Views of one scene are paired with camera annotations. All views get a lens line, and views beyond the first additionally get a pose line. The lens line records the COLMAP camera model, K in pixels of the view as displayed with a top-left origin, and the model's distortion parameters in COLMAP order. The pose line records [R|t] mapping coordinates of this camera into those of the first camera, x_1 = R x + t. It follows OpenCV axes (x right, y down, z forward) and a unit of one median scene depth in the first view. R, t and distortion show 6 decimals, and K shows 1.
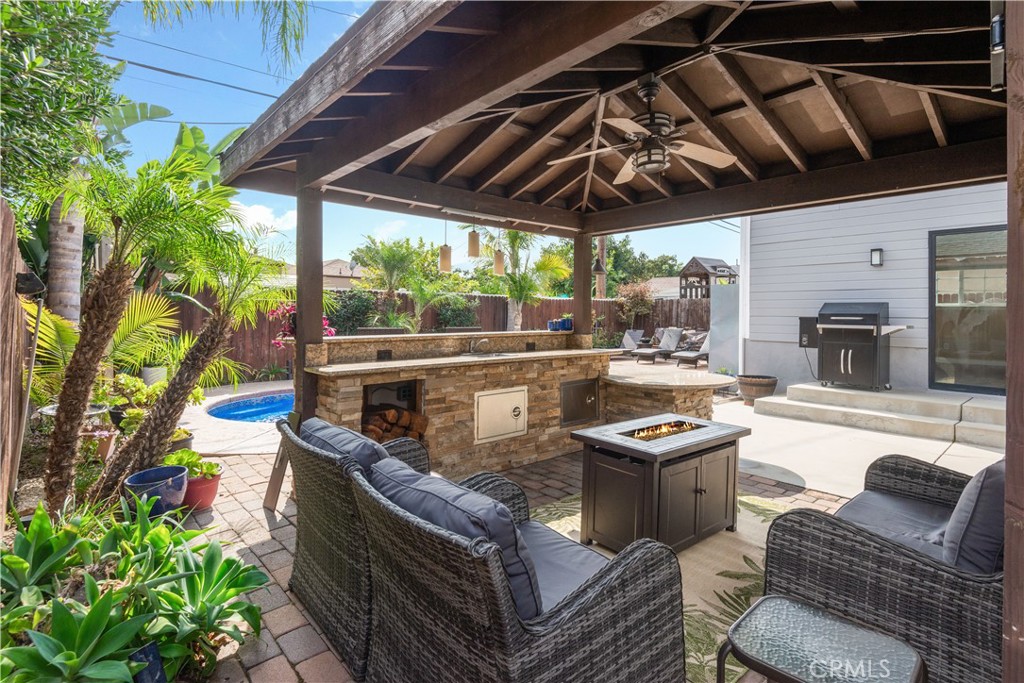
lens RADIAL K [[496.7, 0, 513.3], [0, 496.7, 313.8], [0, 0, 1]] dist [0.000908, -0.000044]
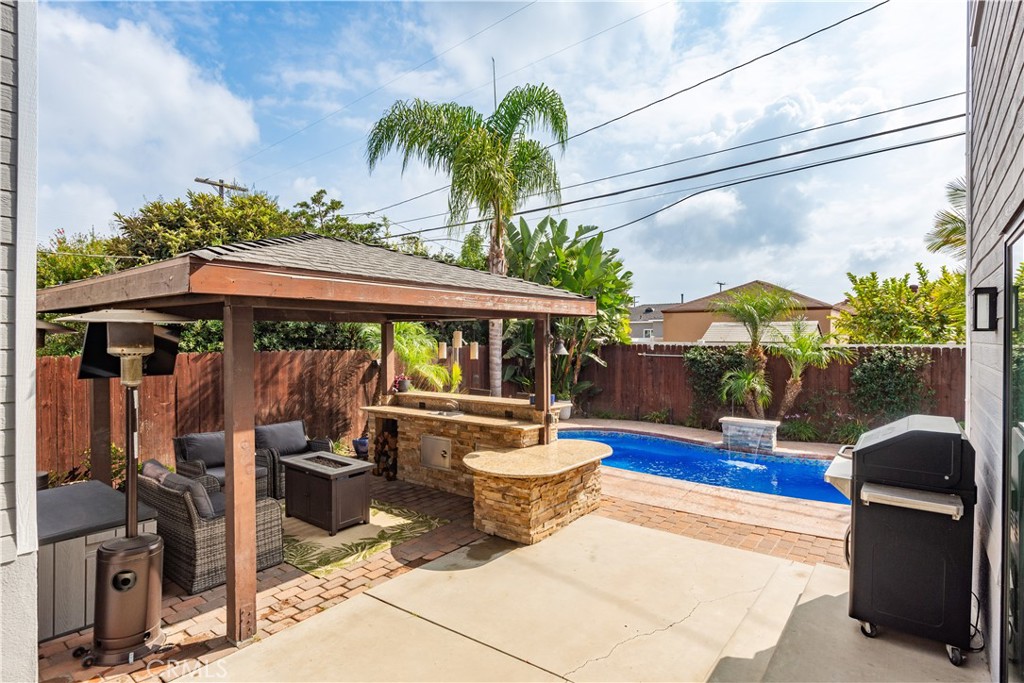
lens RADIAL K [[537.7, 0, 512.0], [0, 537.7, 341.5], [0, 0, 1]] dist [0.002870, -0.000369]
pose [[0.192495, -0.001470, -0.981297, 1.569889], [0.000440, 0.999999, -0.001412, -0.133391], [0.981298, -0.000160, 0.192495, 0.853098]]
